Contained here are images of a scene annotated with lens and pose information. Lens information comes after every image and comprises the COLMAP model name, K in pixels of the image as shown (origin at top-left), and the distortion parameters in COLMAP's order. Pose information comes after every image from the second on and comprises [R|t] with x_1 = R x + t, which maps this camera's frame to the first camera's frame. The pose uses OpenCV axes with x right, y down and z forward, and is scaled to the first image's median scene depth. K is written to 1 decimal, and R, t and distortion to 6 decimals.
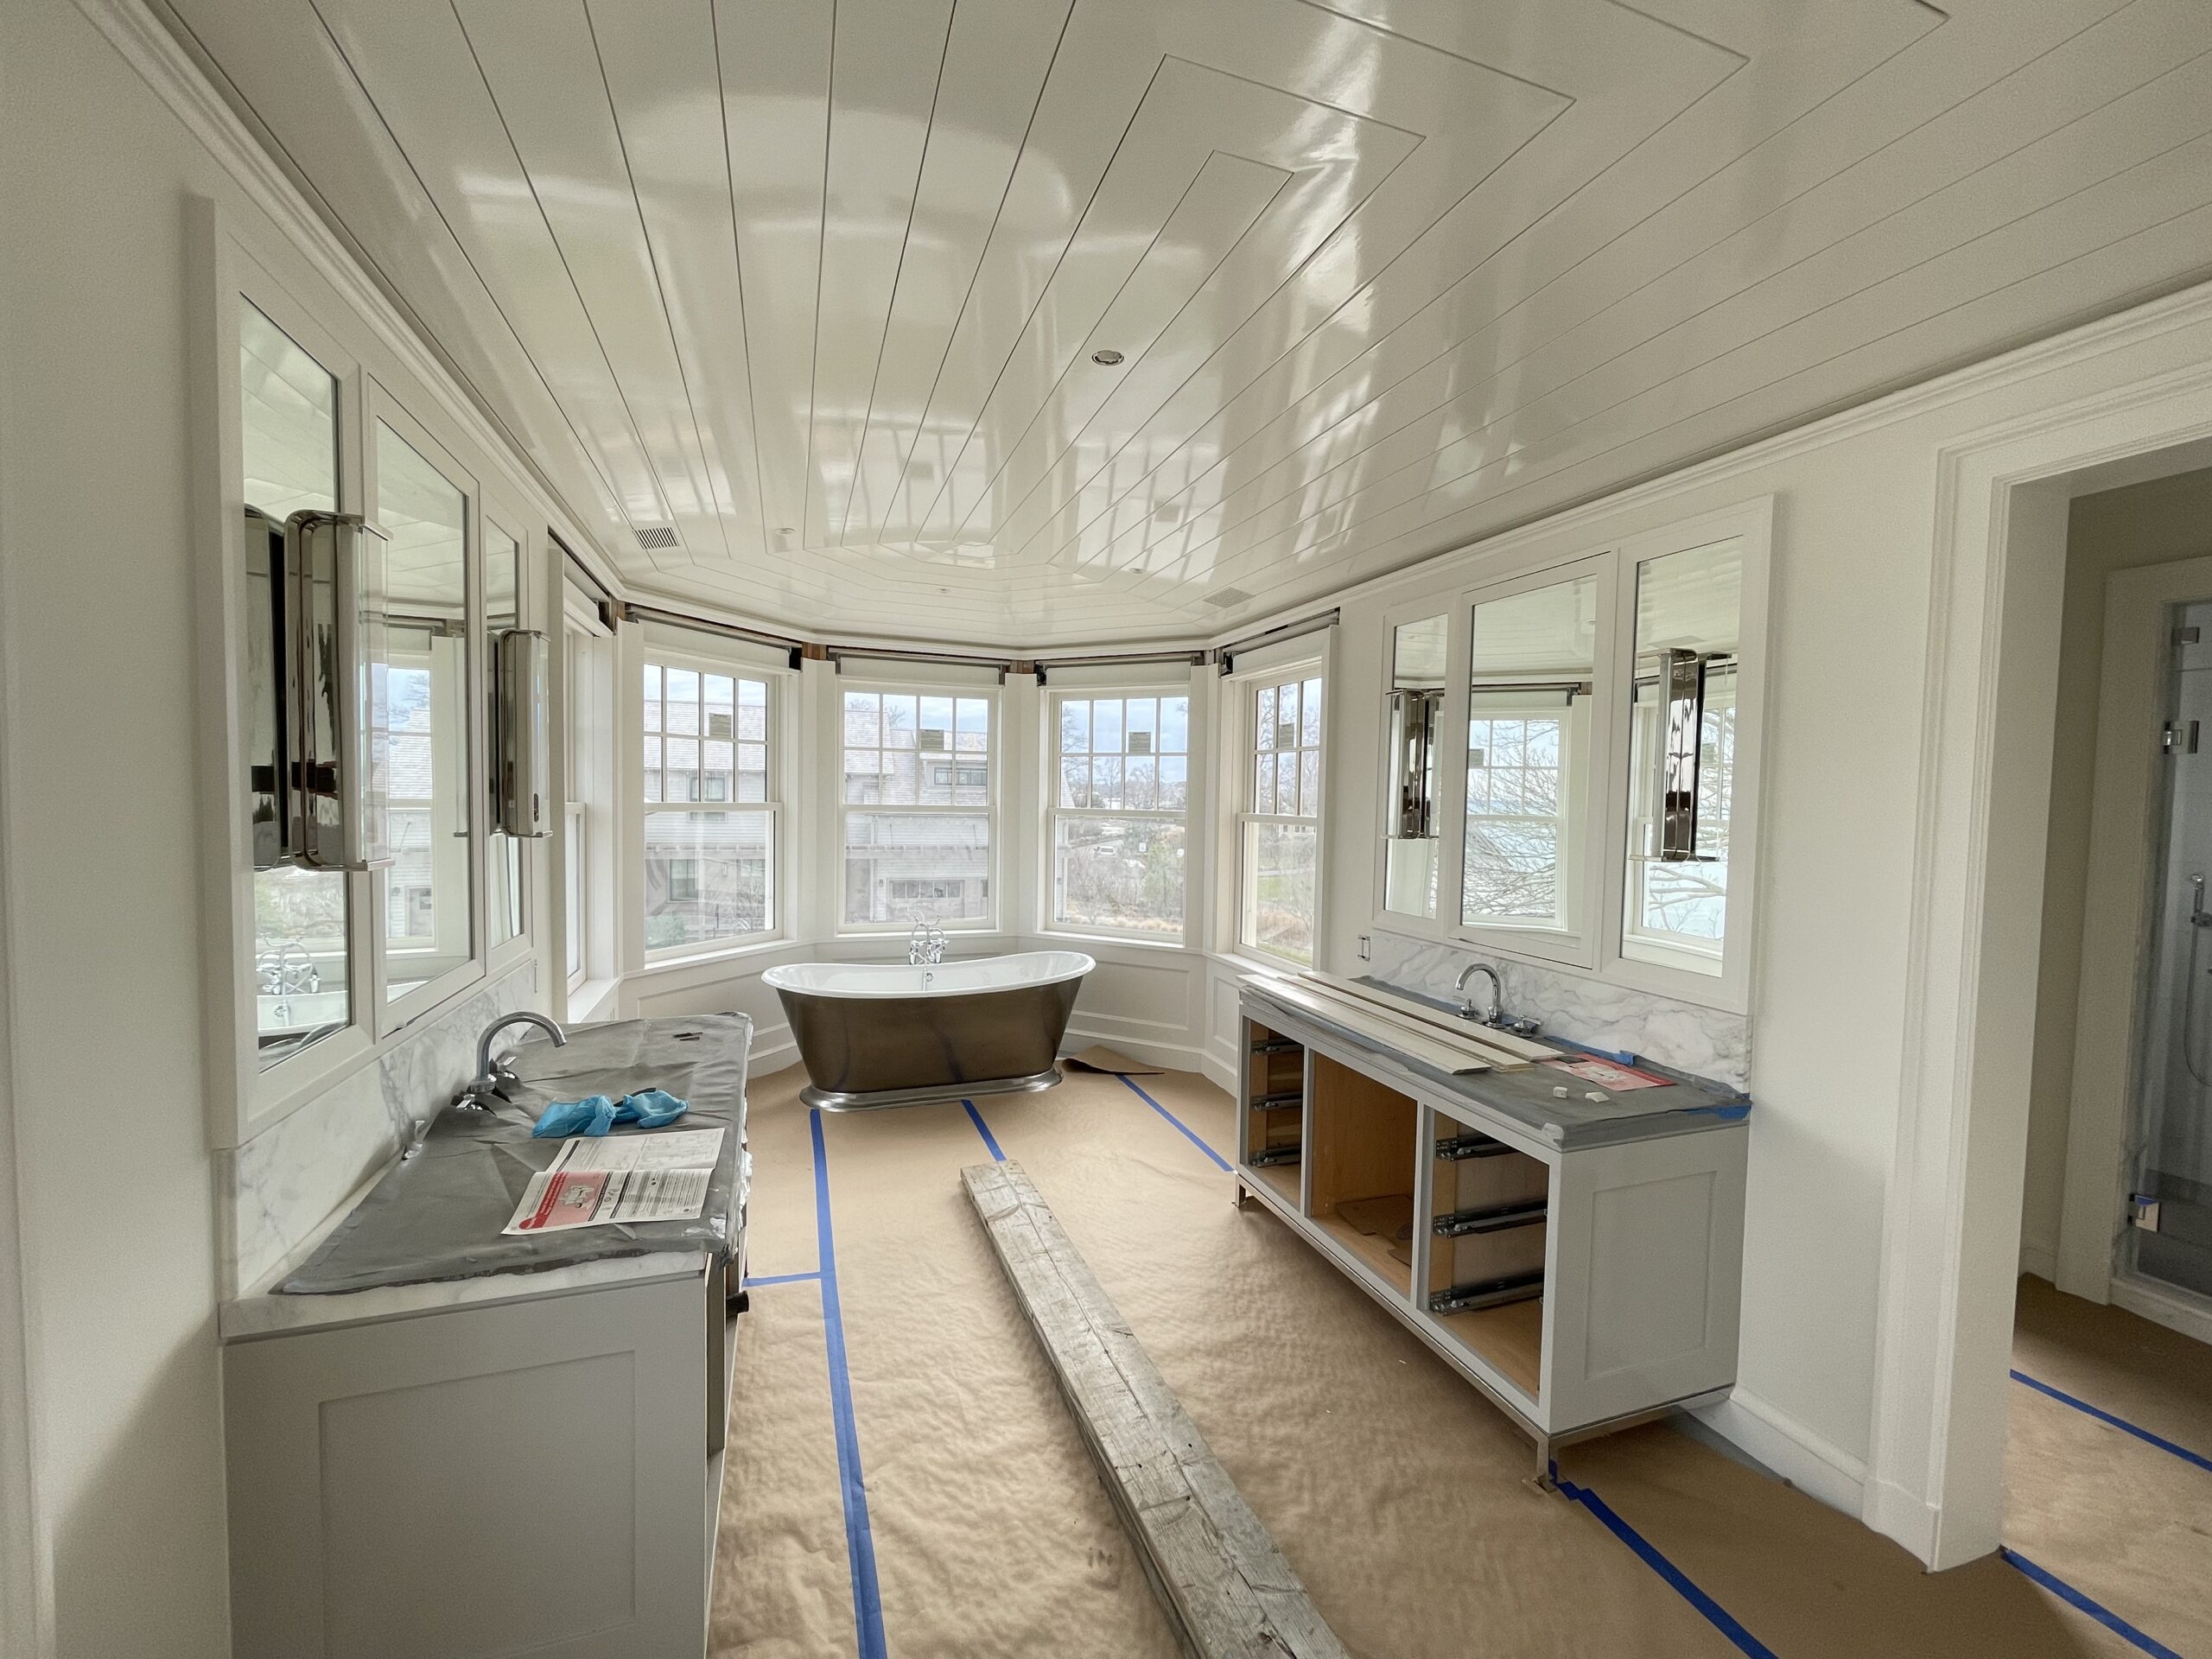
lens RADIAL K [[874.4, 0, 1102.3], [0, 874.4, 833.3], [0, 0, 1]] dist [0.001353, -0.000439]
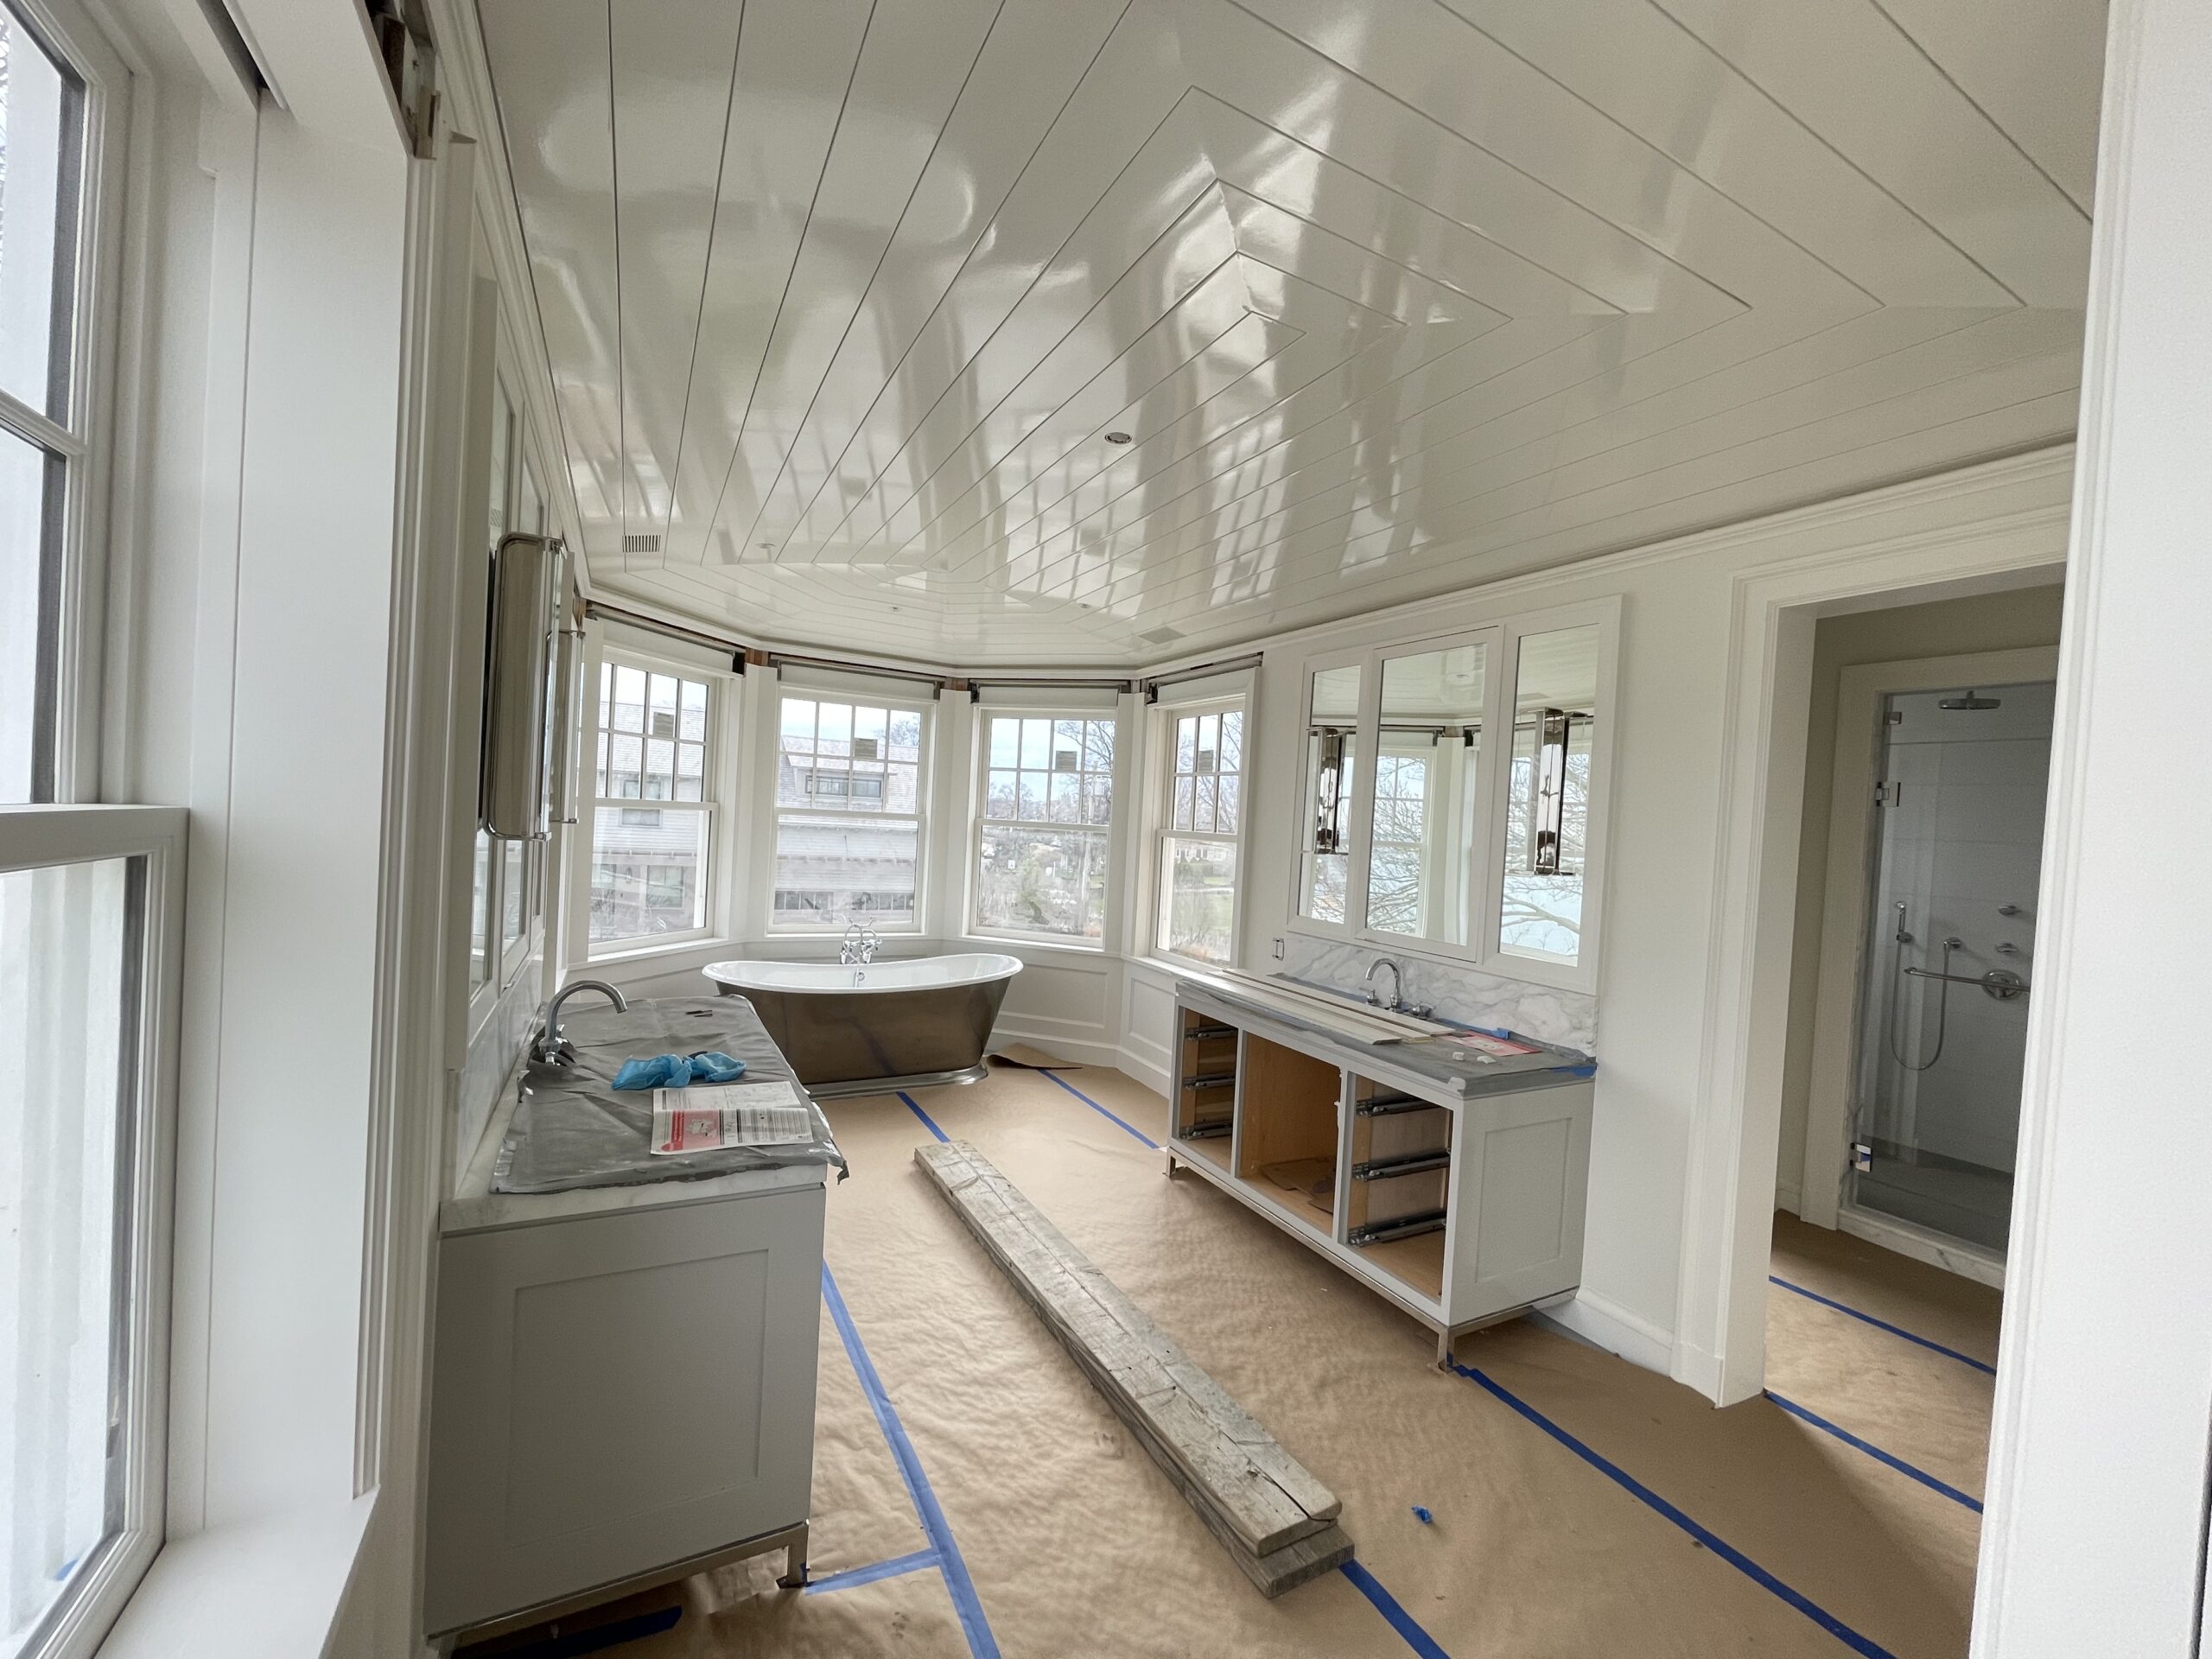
lens RADIAL K [[857.3, 0, 1109.0], [0, 857.3, 829.5], [0, 0, 1]] dist [0.000021, 0.000069]
pose [[0.988757, 0.035698, 0.145209, -0.133416], [-0.032253, 0.999141, -0.026013, 0.016333], [-0.146013, 0.021037, 0.989059, -0.122266]]
